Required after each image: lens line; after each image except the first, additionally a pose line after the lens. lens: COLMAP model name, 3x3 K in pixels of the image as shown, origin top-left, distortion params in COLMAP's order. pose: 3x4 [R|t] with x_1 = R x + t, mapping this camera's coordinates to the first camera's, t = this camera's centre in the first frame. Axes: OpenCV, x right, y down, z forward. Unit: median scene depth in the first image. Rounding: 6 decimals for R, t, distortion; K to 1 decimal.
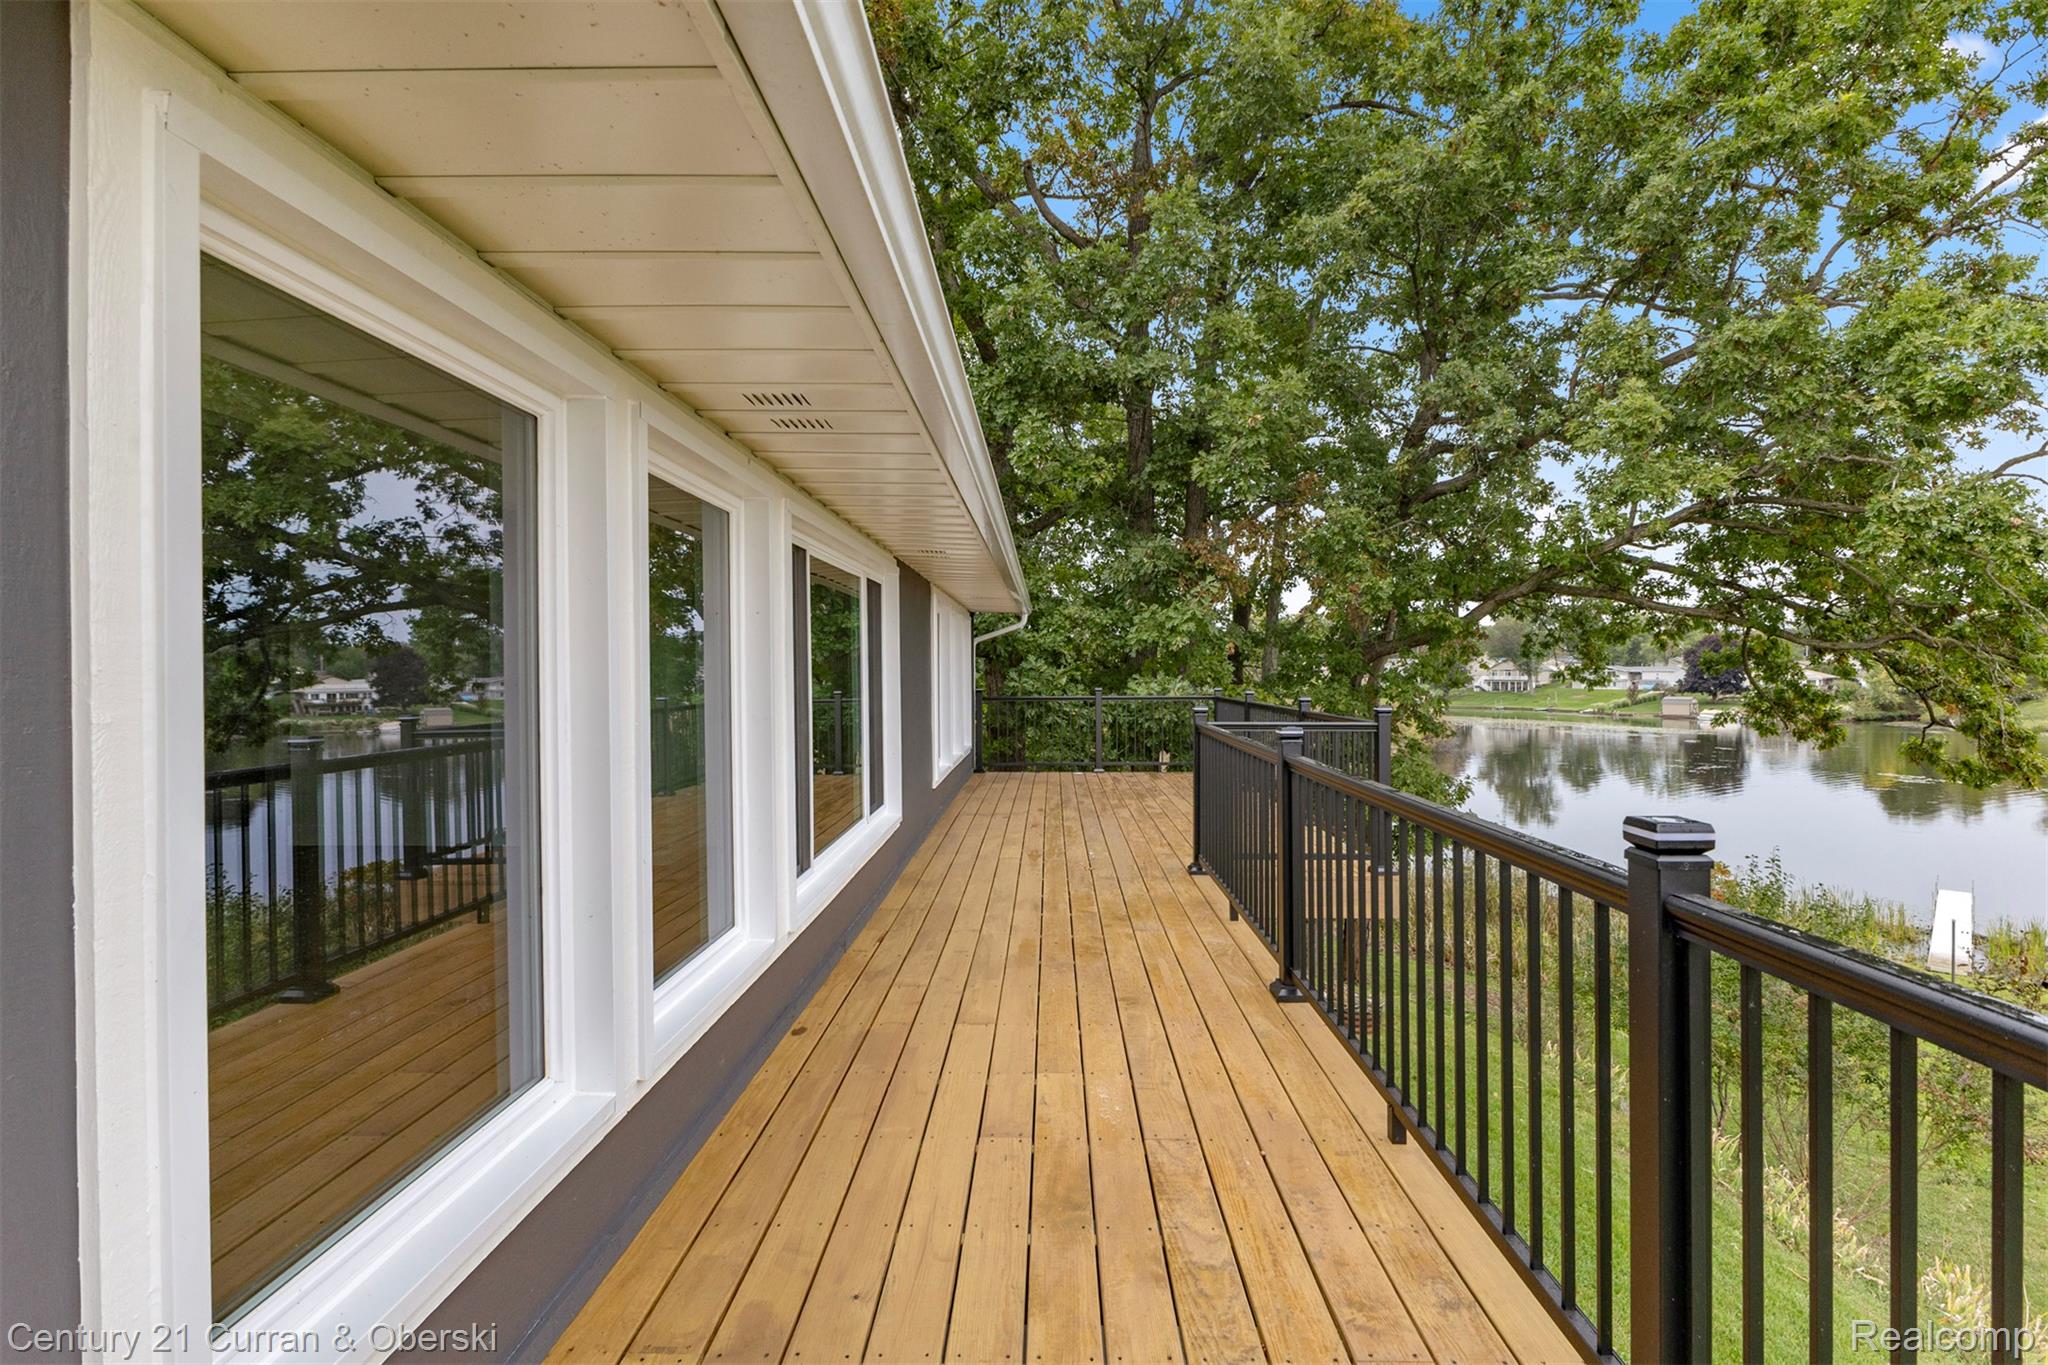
lens RADIAL K [[962.9, 0, 1024.0], [0, 962.9, 682.5], [0, 0, 1]] dist [-0.002455, 0.000304]
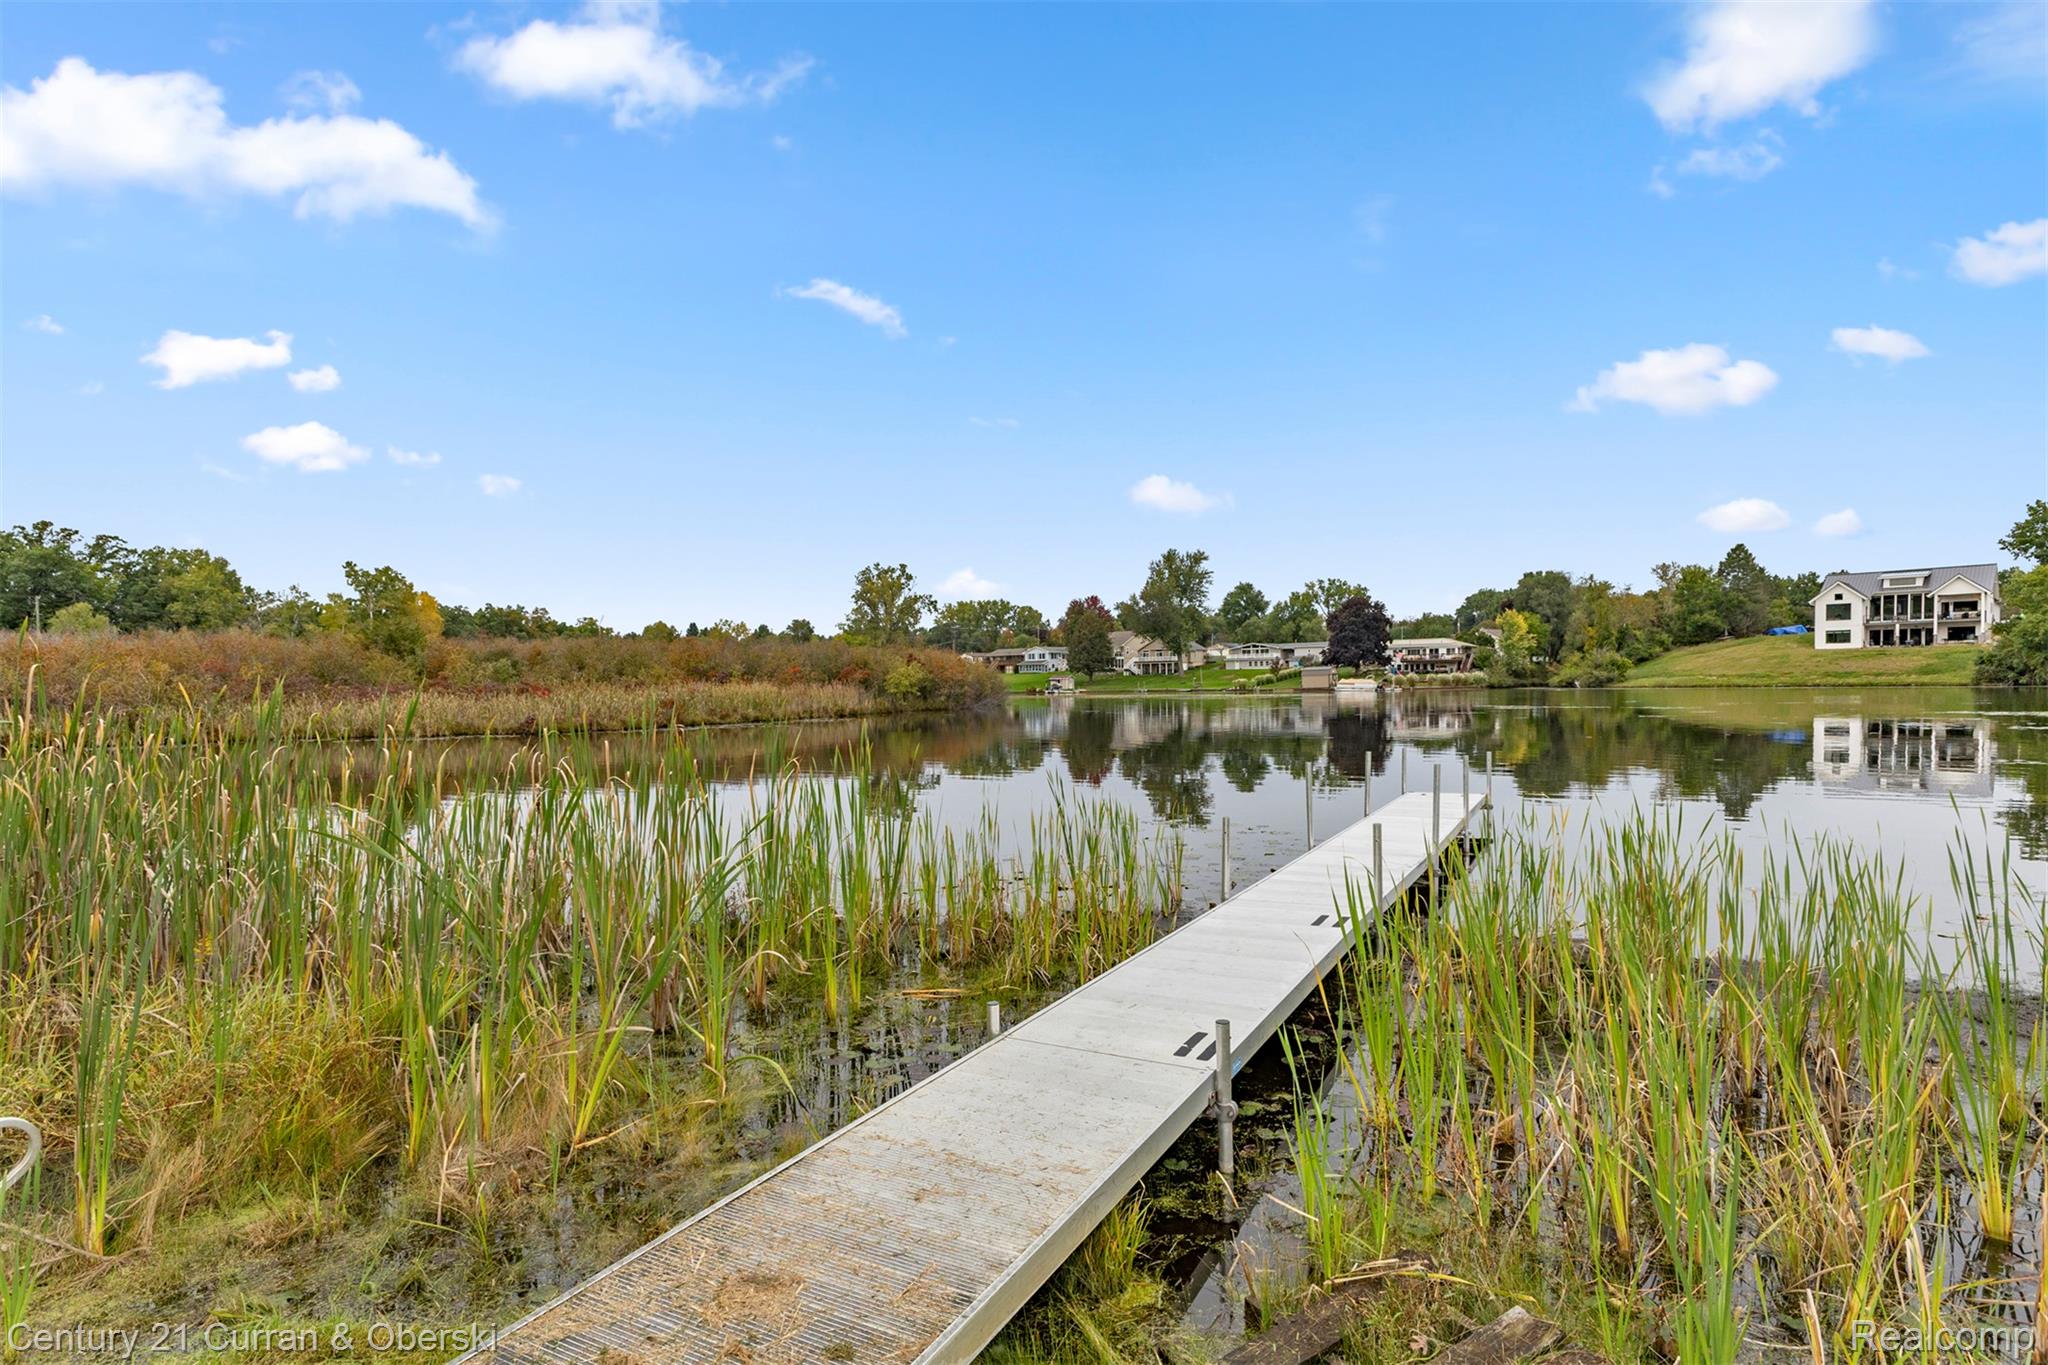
lens RADIAL K [[1089.8, 0, 1032.1], [0, 1089.8, 721.3], [0, 0, 1]] dist [0.064358, -0.021387]
pose [[0.954393, -0.026975, 0.297334, 0.147875], [0.020731, 0.999494, 0.024132, 0.036619], [-0.297834, -0.016868, 0.954469, 0.142013]]
